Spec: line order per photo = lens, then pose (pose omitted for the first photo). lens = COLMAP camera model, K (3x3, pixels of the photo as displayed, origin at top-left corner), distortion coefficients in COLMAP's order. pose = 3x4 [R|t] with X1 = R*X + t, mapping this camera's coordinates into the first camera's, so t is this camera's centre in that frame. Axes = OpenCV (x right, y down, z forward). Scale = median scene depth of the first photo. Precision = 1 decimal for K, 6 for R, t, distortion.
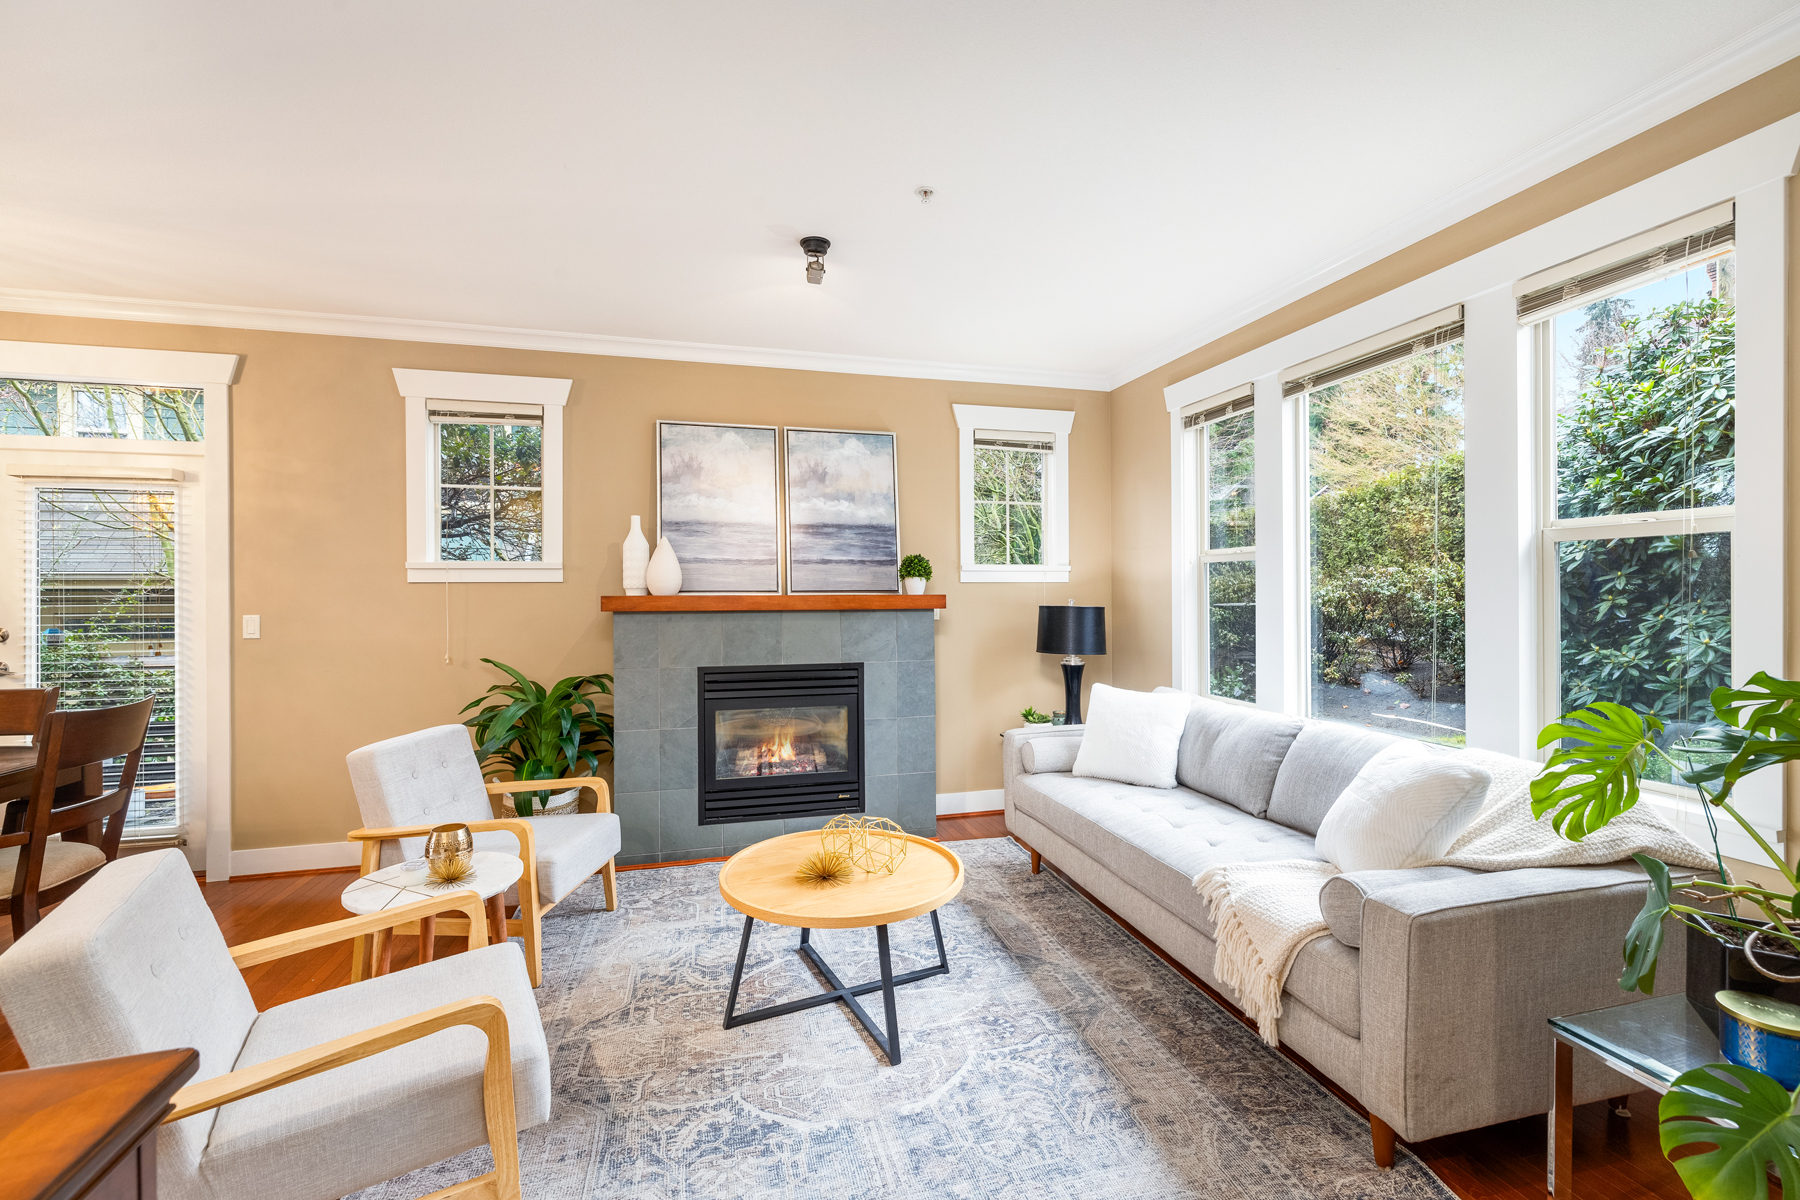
lens RADIAL K [[751.6, 0, 900.0], [0, 751.6, 600.0], [0, 0, 1]] dist [0.000946, -0.000354]
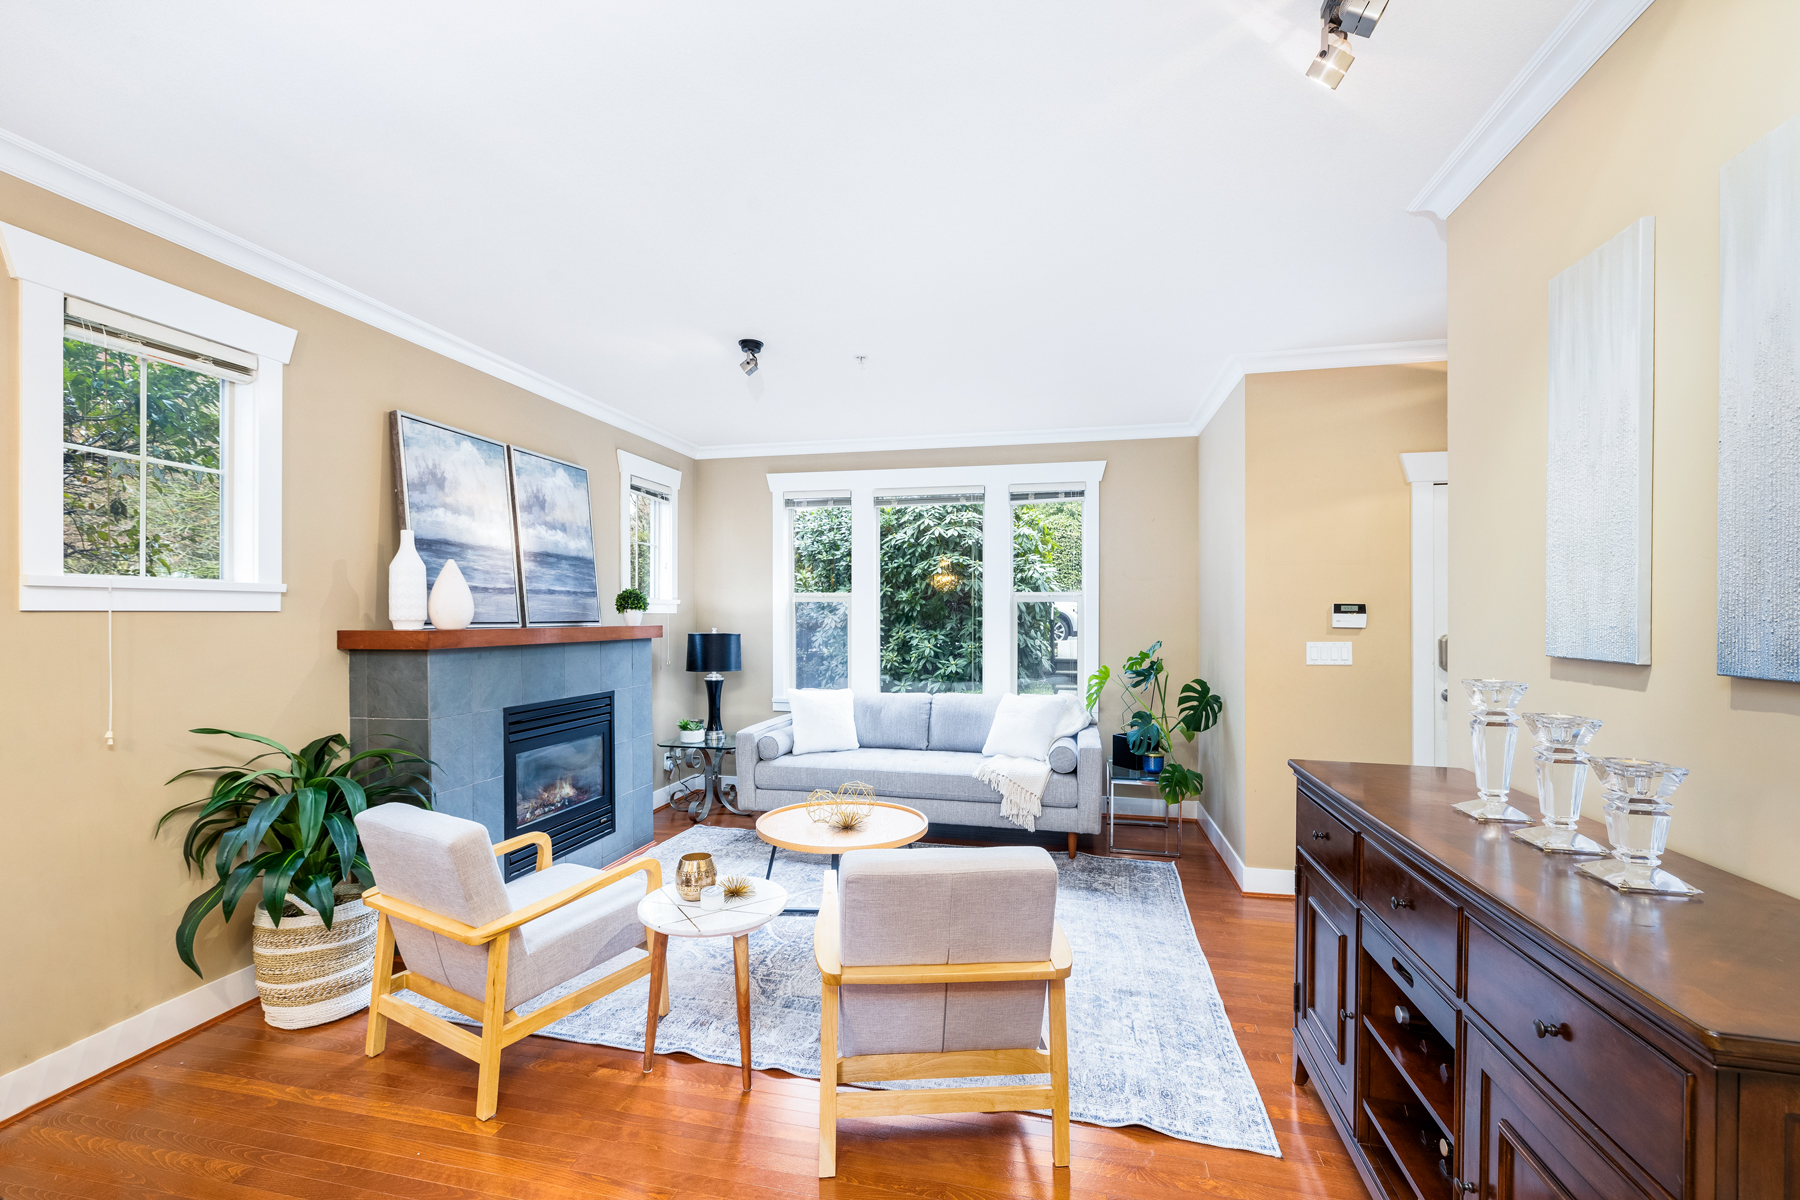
lens RADIAL K [[758.0, 0, 898.3], [0, 758.0, 624.8], [0, 0, 1]] dist [-0.001165, 0.000141]
pose [[0.467429, -0.004972, 0.884017, -0.895512], [0.001966, 0.999988, 0.004584, -0.014496], [-0.884029, -0.000405, 0.467432, 0.166502]]
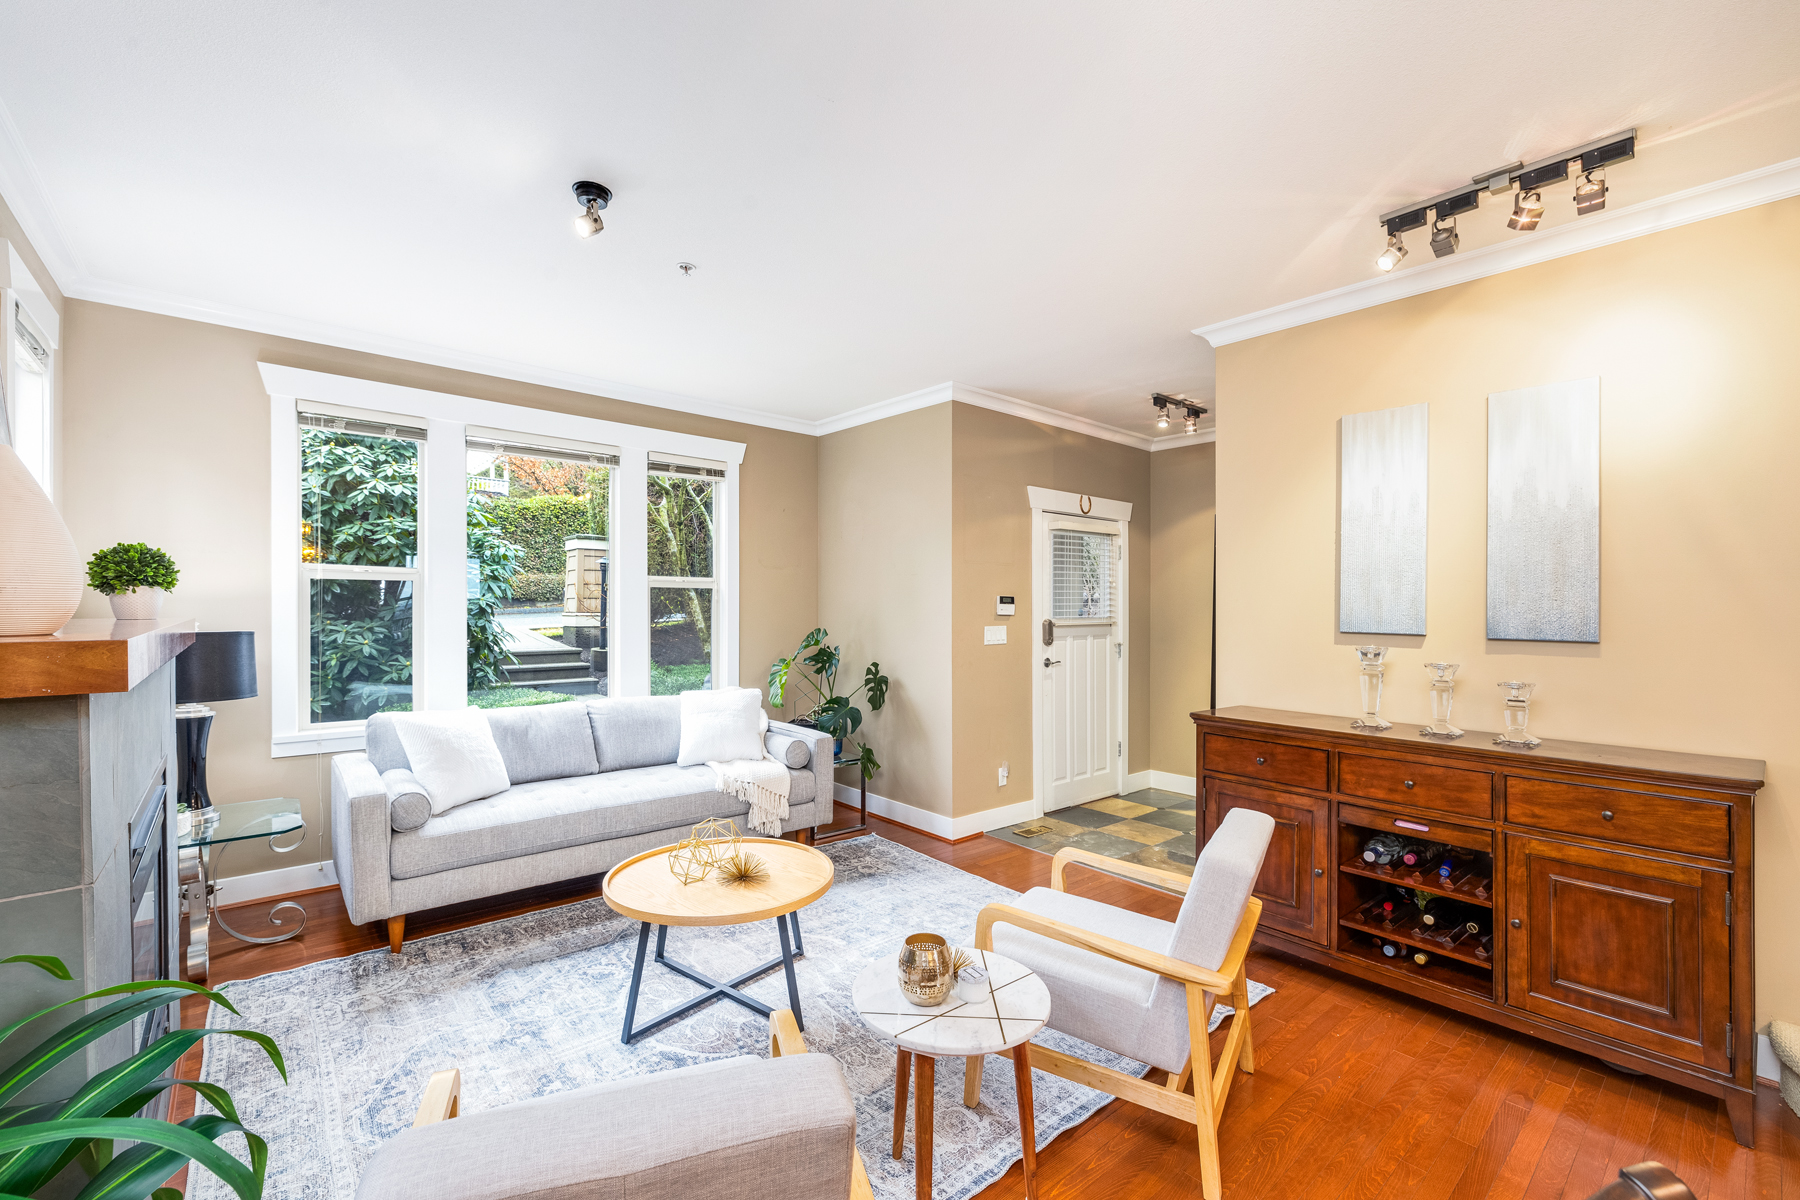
lens RADIAL K [[755.1, 0, 896.5], [0, 755.1, 607.7], [0, 0, 1]] dist [-0.001715, 0.000025]
pose [[-0.435282, -0.001469, 0.900293, -0.809491], [0.000119, 0.999999, 0.001689, -0.019174], [-0.900294, 0.000842, -0.435281, 0.868586]]
